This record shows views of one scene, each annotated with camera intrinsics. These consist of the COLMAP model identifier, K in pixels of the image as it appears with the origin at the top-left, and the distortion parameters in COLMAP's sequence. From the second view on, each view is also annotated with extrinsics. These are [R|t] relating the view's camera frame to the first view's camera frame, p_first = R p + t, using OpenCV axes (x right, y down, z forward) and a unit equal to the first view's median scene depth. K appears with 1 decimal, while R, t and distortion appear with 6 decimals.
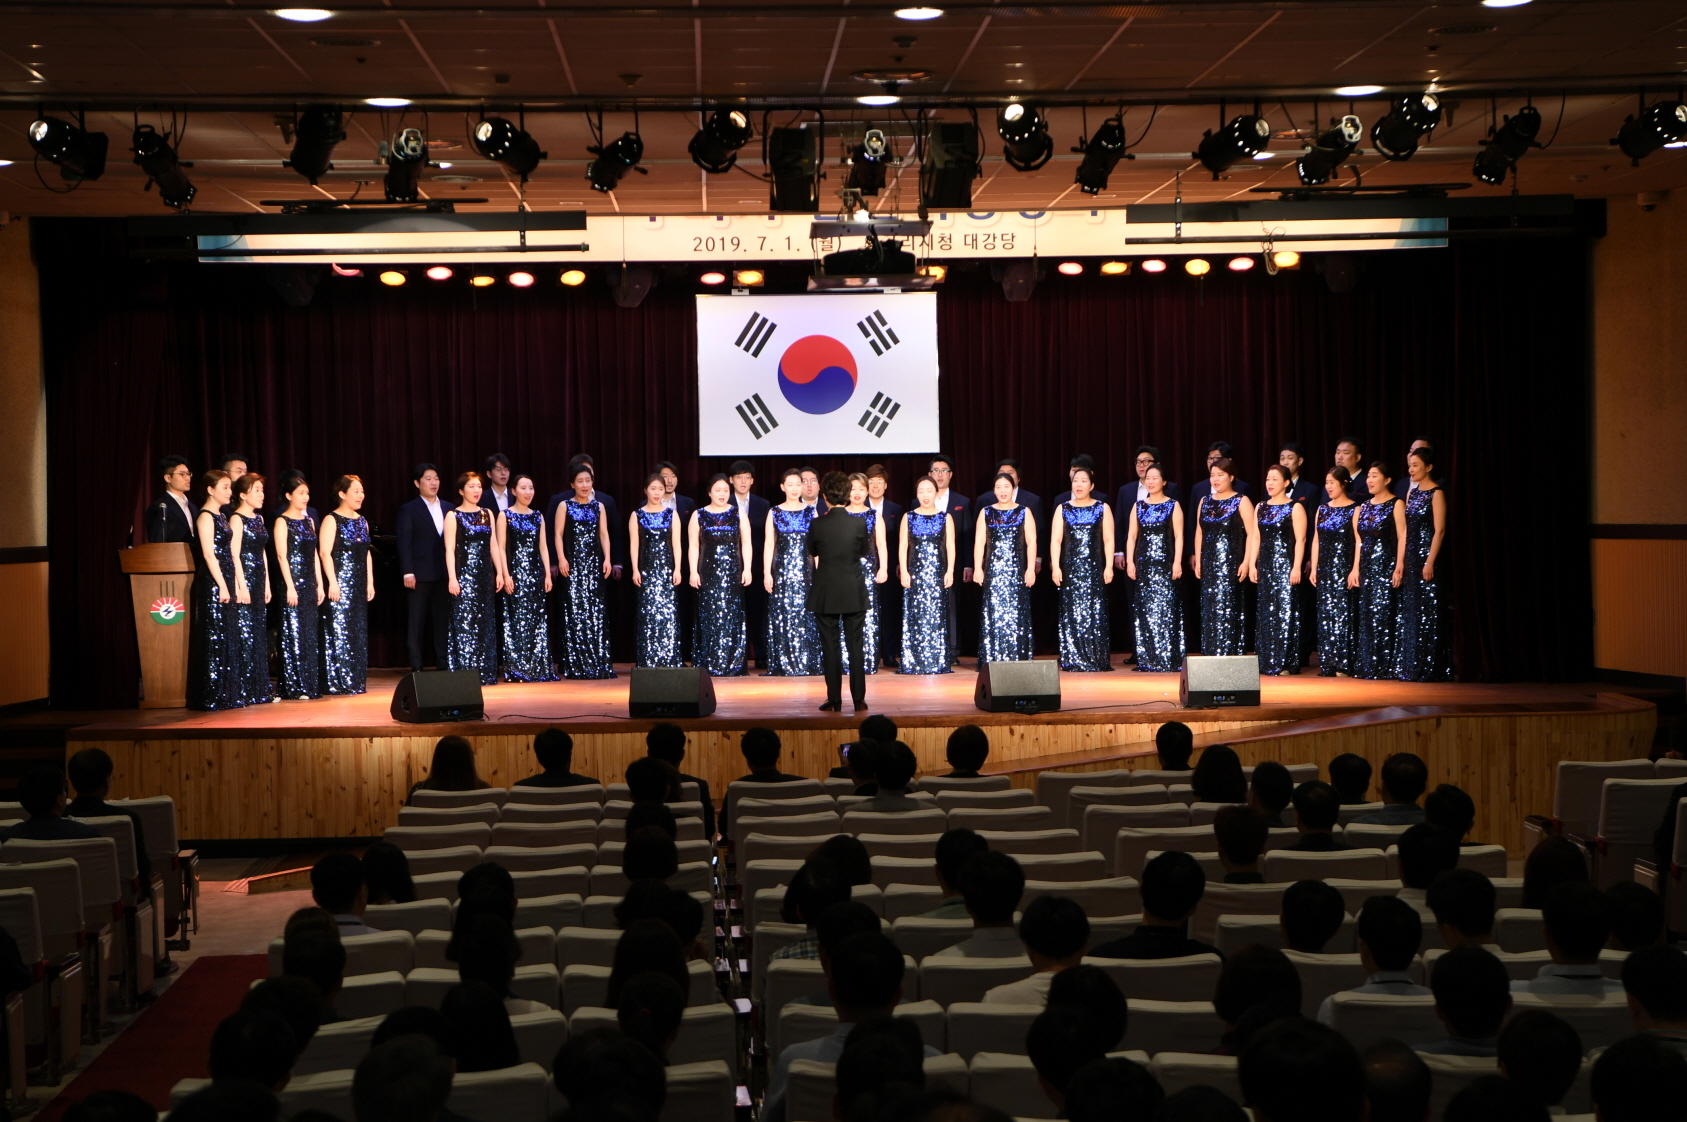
lens RADIAL K [[3232.8, 0, 854.2], [0, 3232.8, 566.4], [0, 0, 1]] dist [0.327331, 0.000000]
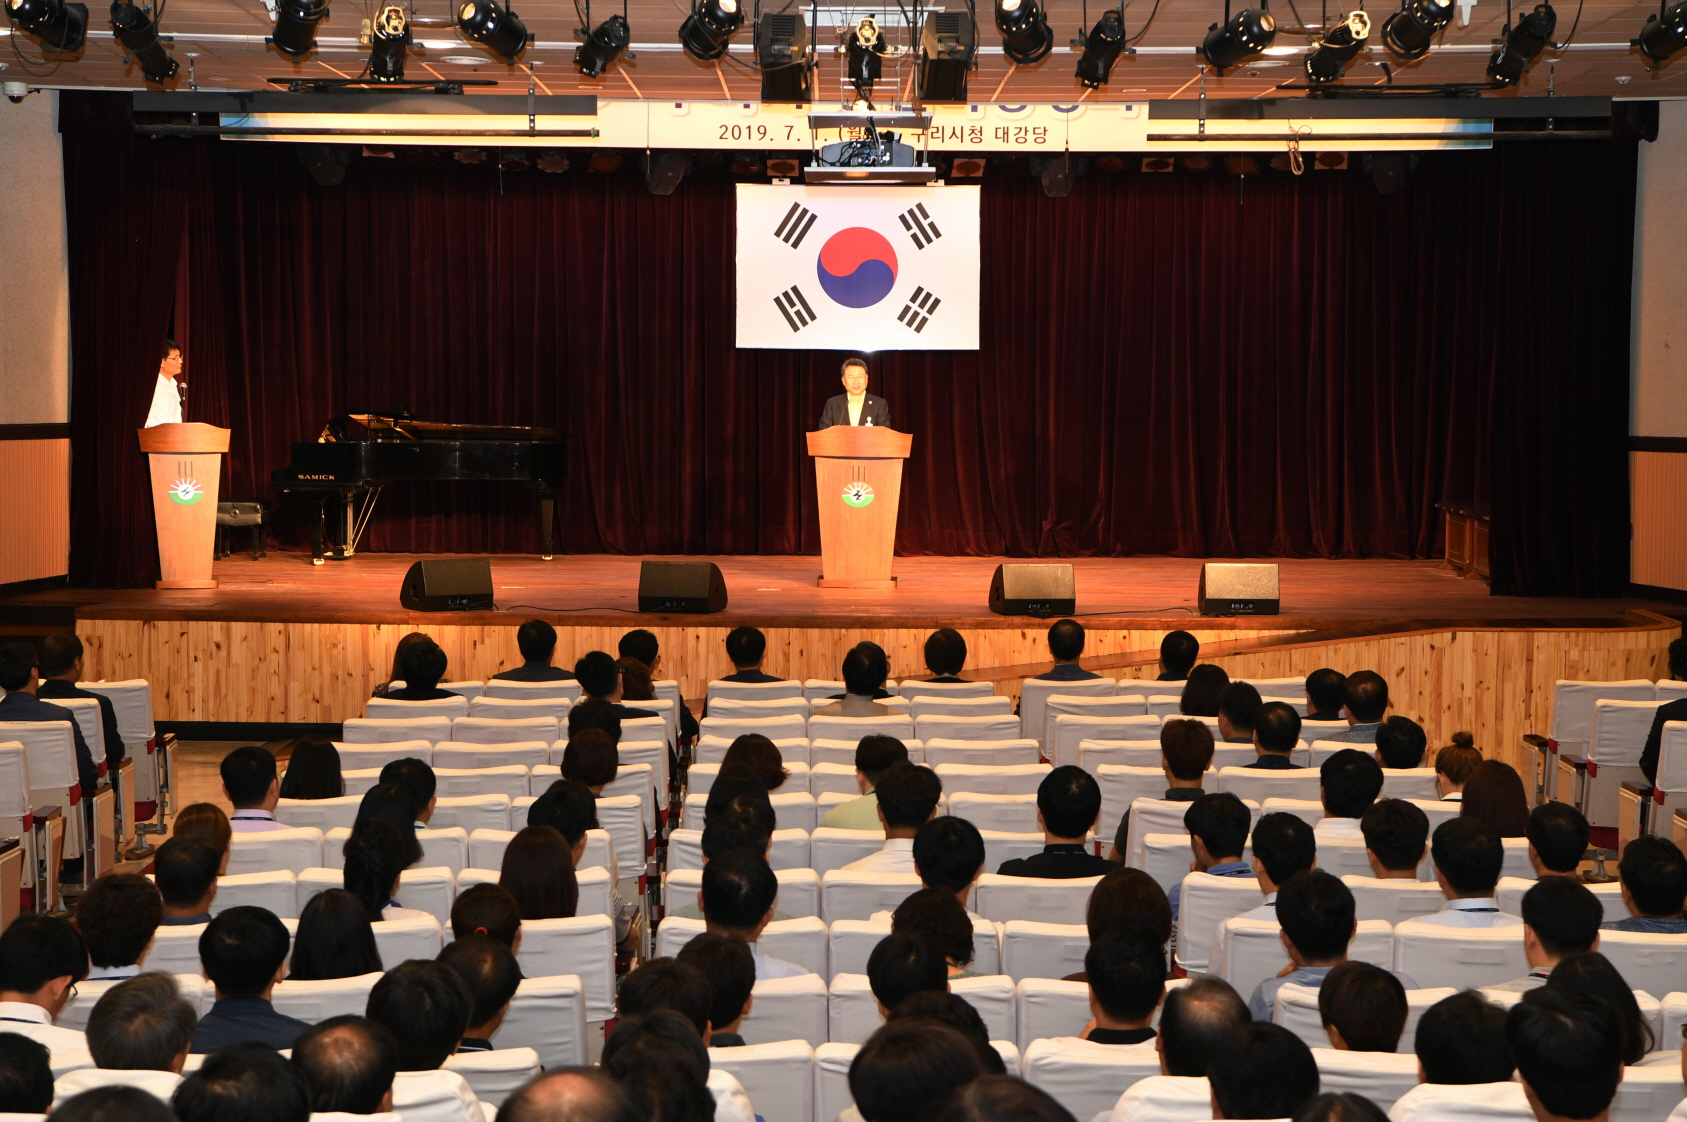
lens RADIAL K [[3232.8, 0, 852.1], [0, 3232.8, 564.1], [0, 0, 1]] dist [0.327331, 0.000000]
pose [[0.999116, 0.024171, -0.034389, 0.027723], [-0.023028, 0.999182, 0.033242, -0.002110], [0.035165, -0.032420, 0.998856, 0.012323]]
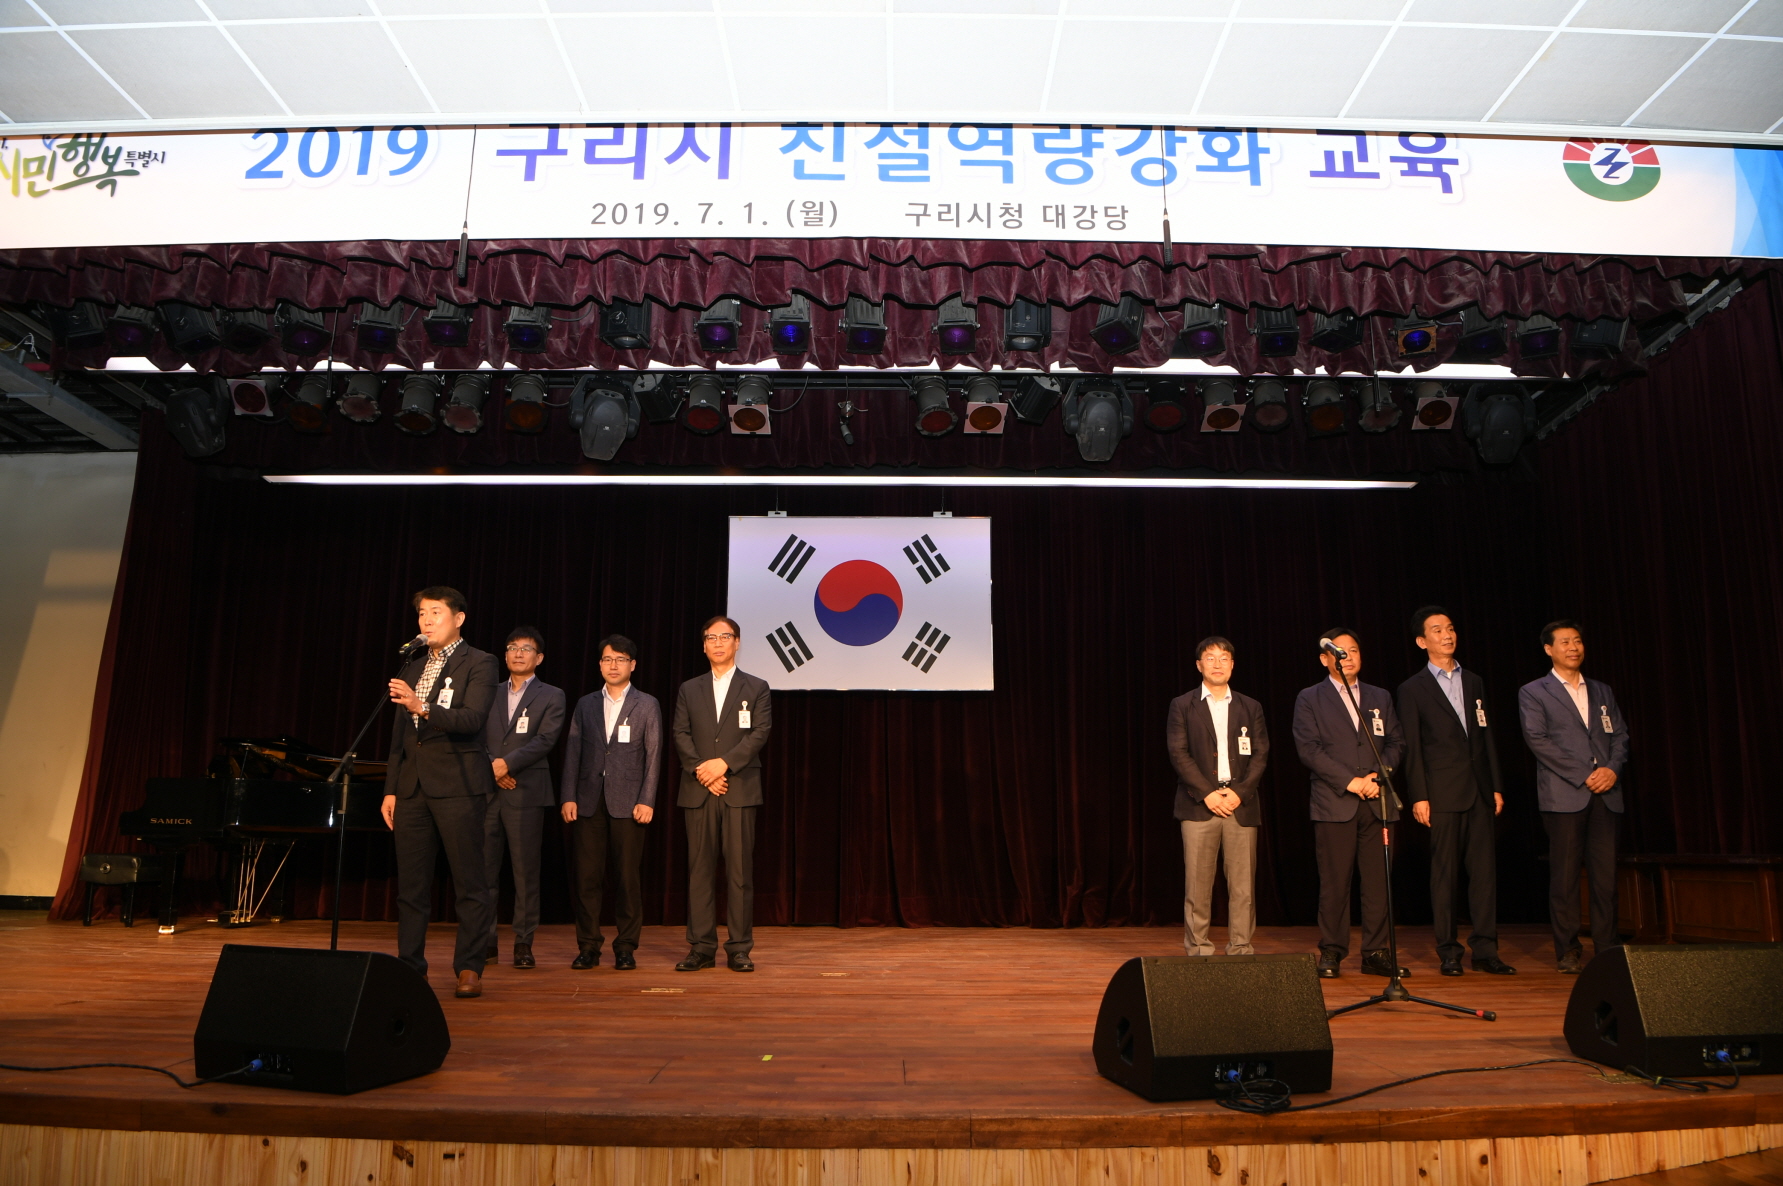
lens RADIAL K [[1218.2, 0, 905.0], [0, 1218.2, 603.6], [0, 0, 1]] dist [-0.073988, 0.012549]
pose [[0.999125, 0.011014, -0.040360, 0.018291], [-0.019787, 0.974407, -0.223919, 0.019992], [0.036860, 0.224522, 0.973772, 0.800545]]
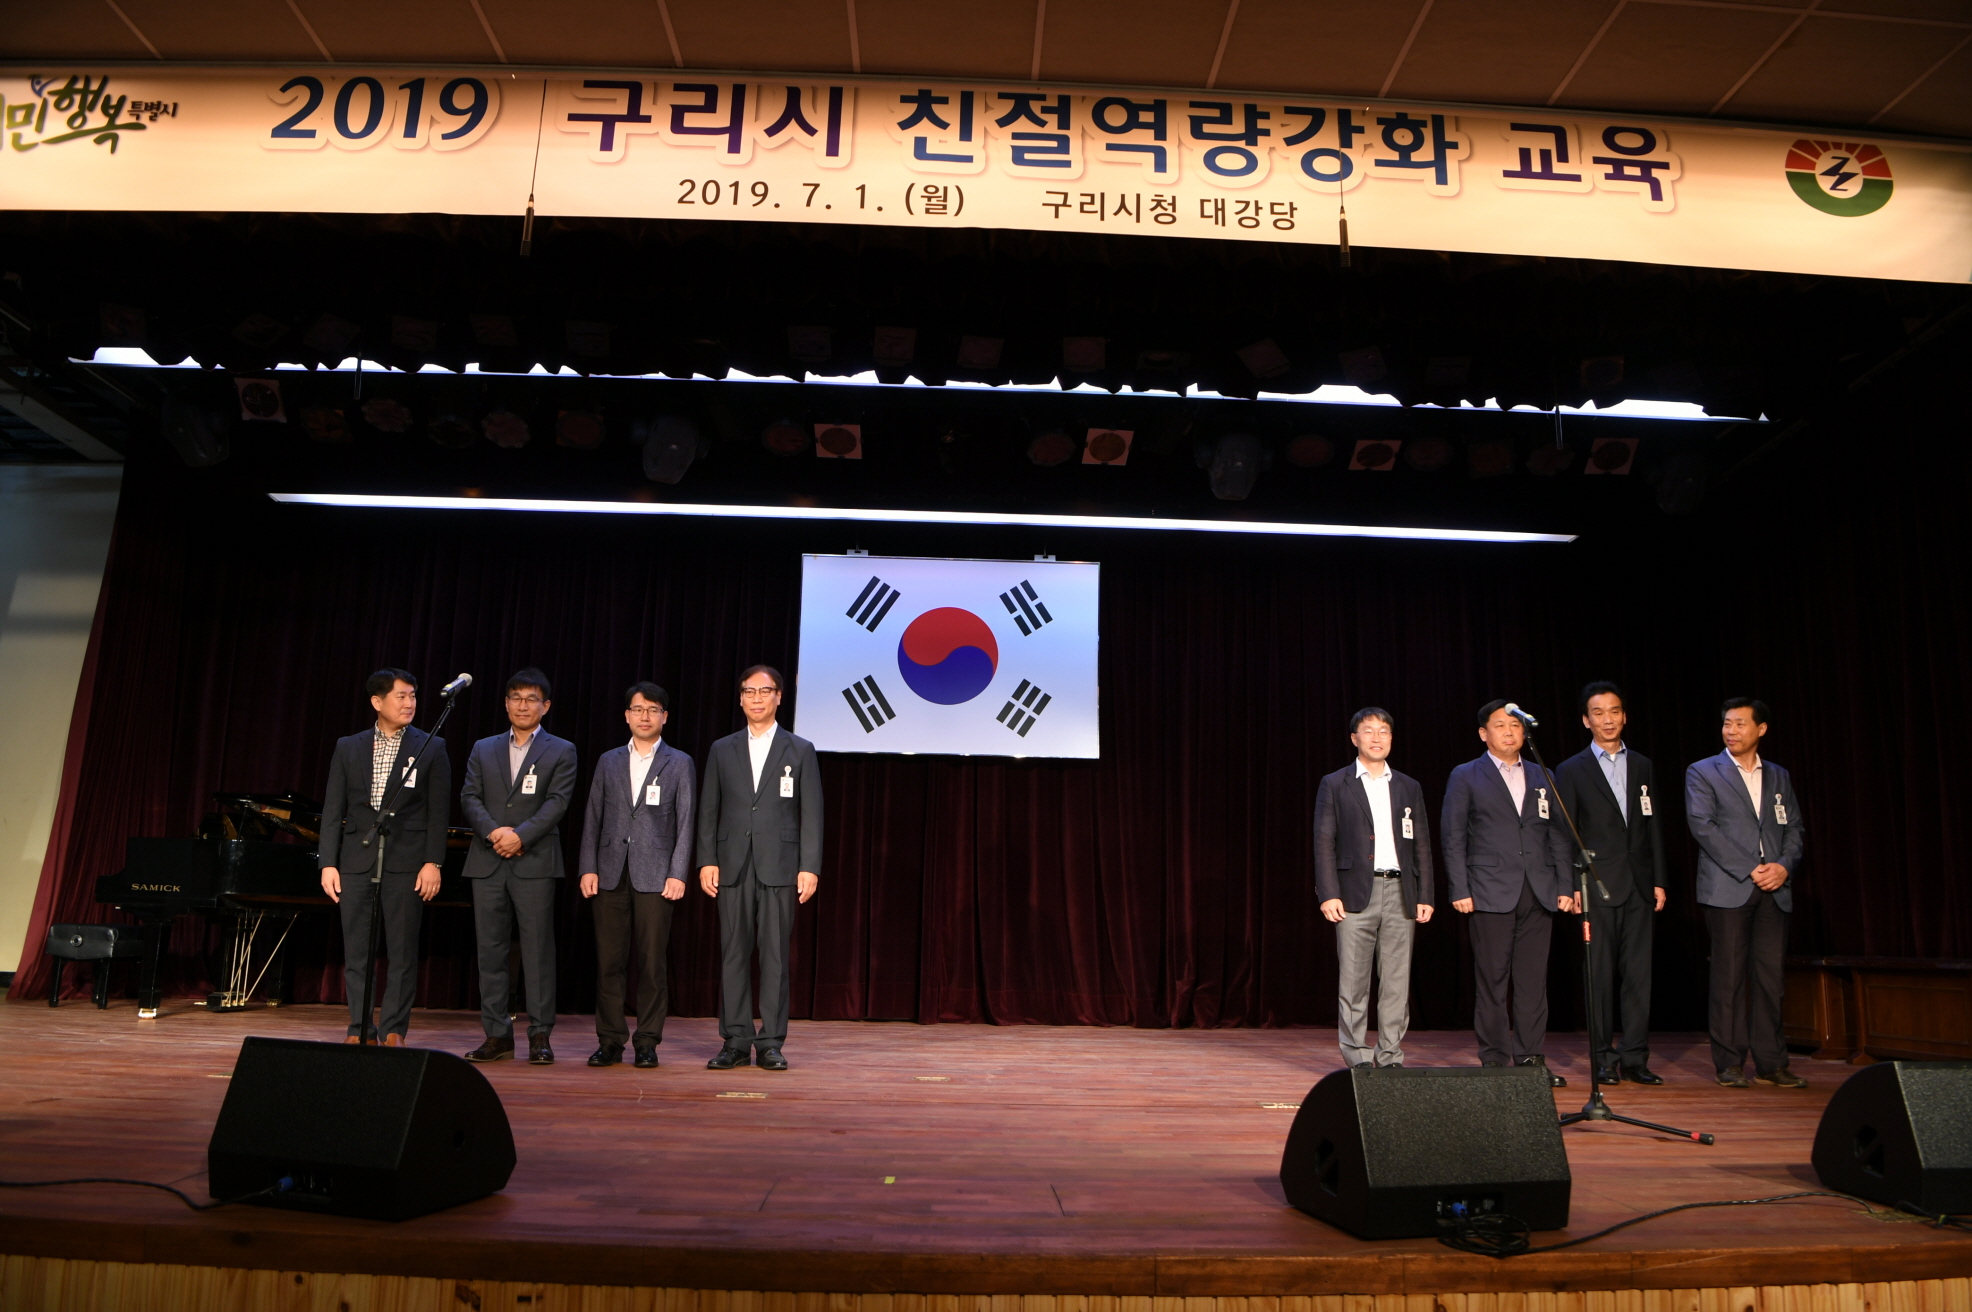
lens RADIAL K [[1347.4, 0, 998.9], [0, 1347.4, 665.5], [0, 0, 1]] dist [-0.073988, 0.012549]
pose [[0.999286, 0.034808, -0.014704, 0.007327], [-0.037218, 0.973896, -0.223924, 0.020080], [0.006526, 0.224311, 0.974496, 0.810012]]
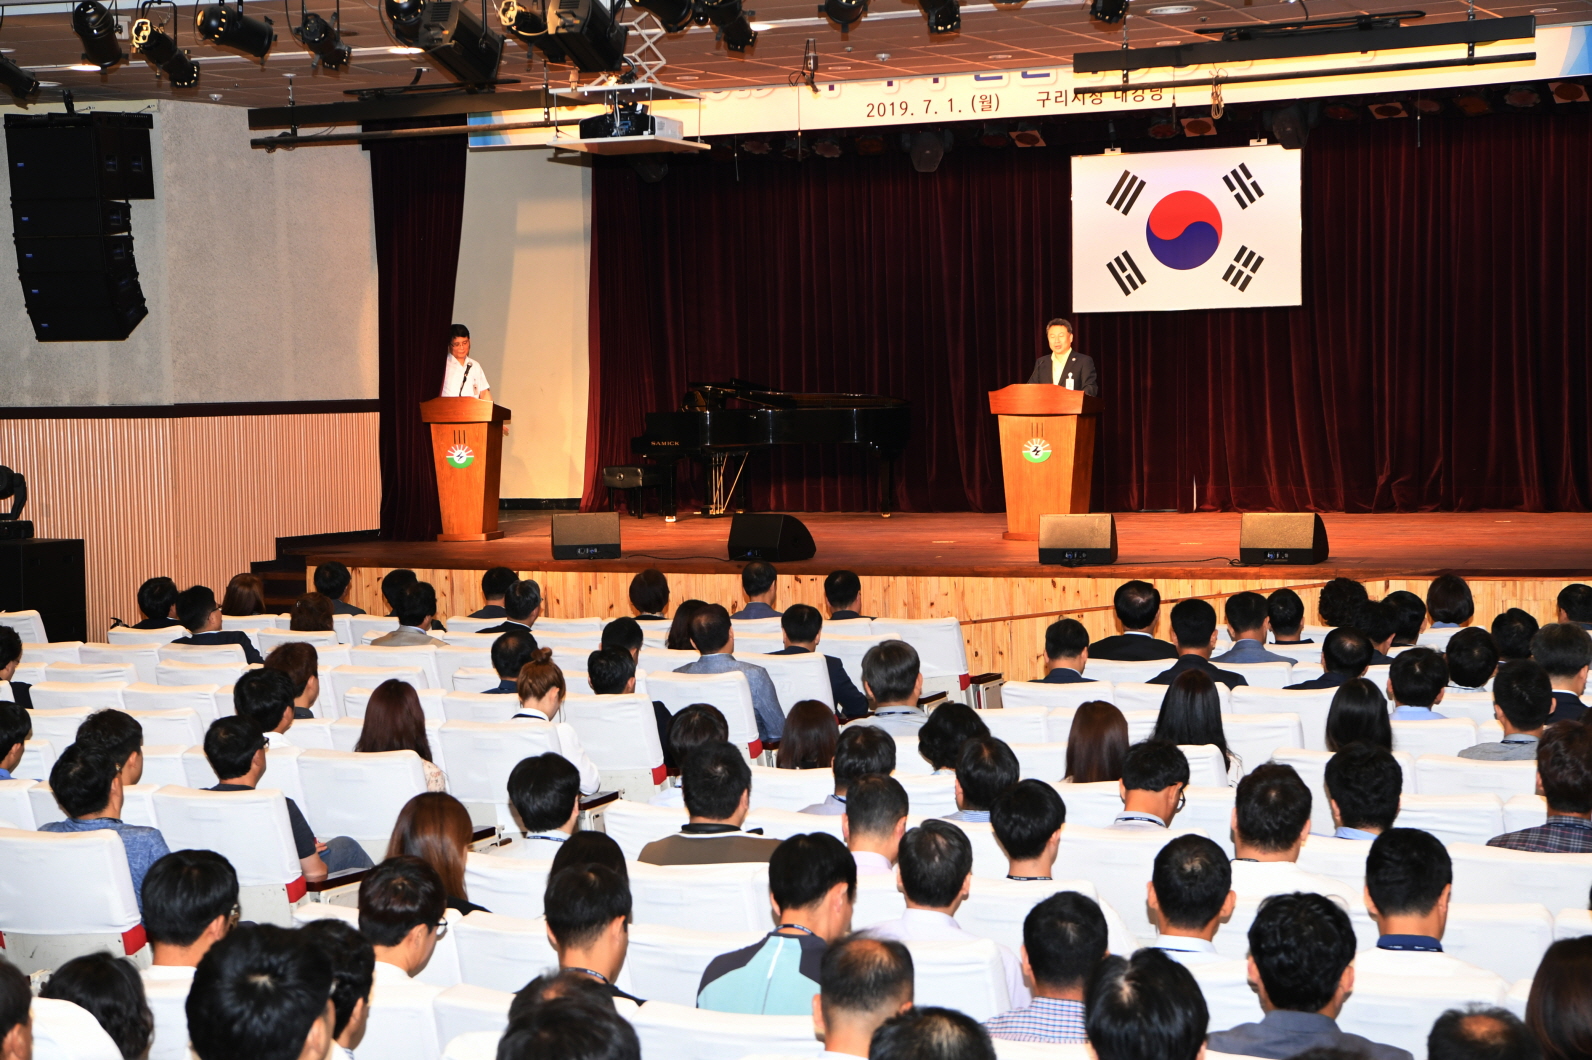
lens RADIAL K [[3050.8, 0, 803.7], [0, 3050.8, 545.3], [0, 0, 1]] dist [0.327331, 0.000000]
pose [[0.888412, 0.023387, -0.458450, 0.388958], [-0.005165, 0.999147, 0.040960, 0.000300], [0.459017, -0.034021, 0.887776, 0.107583]]
